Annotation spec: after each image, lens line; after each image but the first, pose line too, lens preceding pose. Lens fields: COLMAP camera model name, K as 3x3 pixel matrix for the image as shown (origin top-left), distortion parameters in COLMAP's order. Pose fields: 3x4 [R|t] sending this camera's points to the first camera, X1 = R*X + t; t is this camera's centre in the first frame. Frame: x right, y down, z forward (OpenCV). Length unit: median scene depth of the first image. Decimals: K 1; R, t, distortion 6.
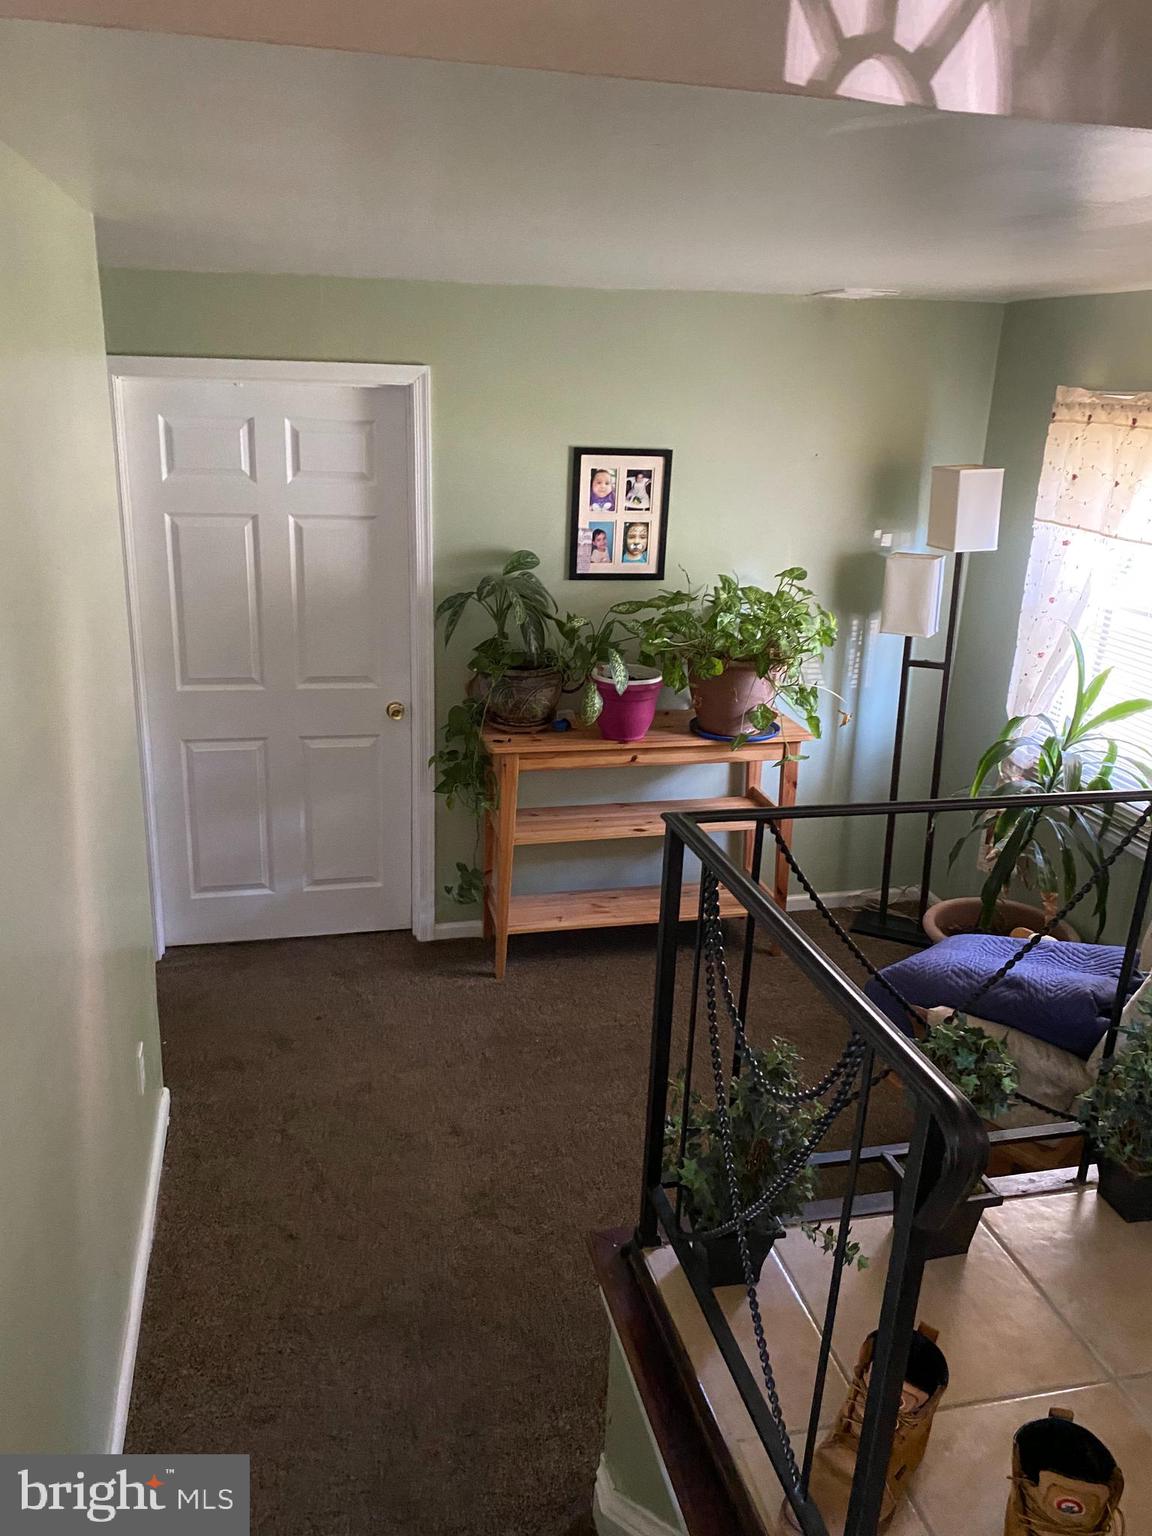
lens RADIAL K [[1179.8, 0, 575.1], [0, 1179.8, 783.0], [0, 0, 1]] dist [0.044606, -0.065833]
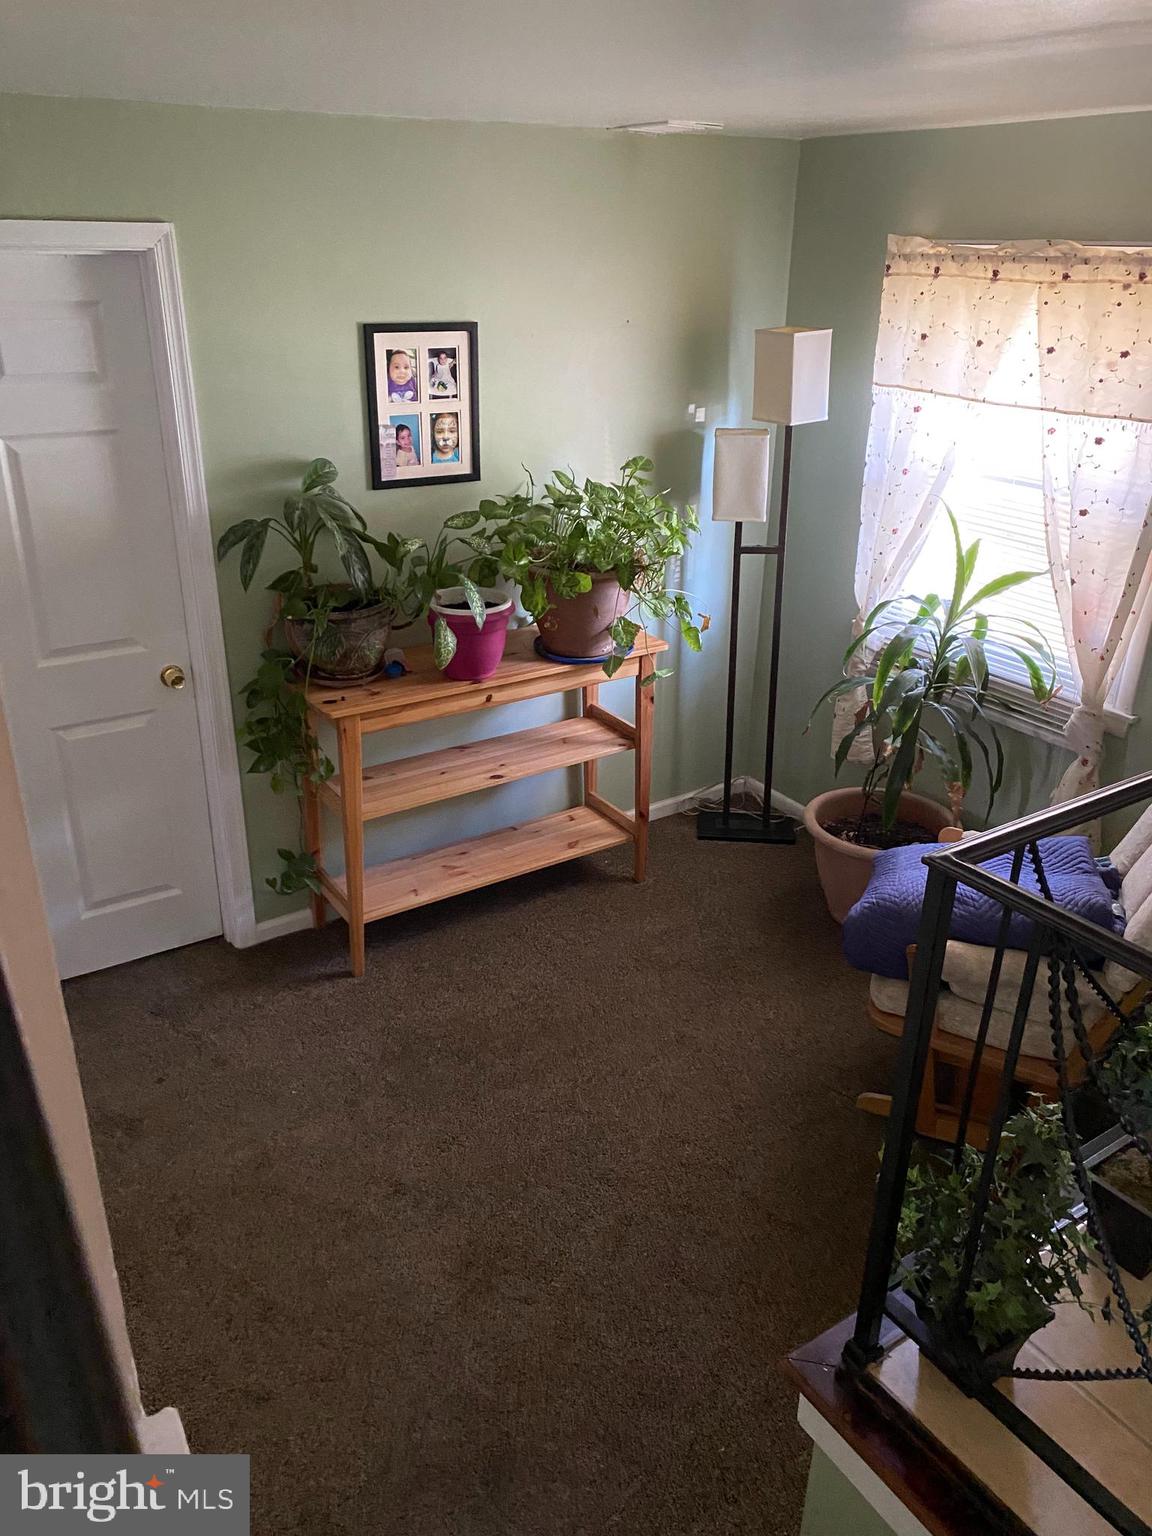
lens RADIAL K [[1179.8, 0, 587.4], [0, 1179.8, 768.1], [0, 0, 1]] dist [0.044606, -0.065833]
pose [[0.936664, -0.159065, 0.312023, -0.155173], [0.126174, 0.984347, 0.123046, -0.066082], [-0.326711, -0.075884, 0.942073, 0.167451]]
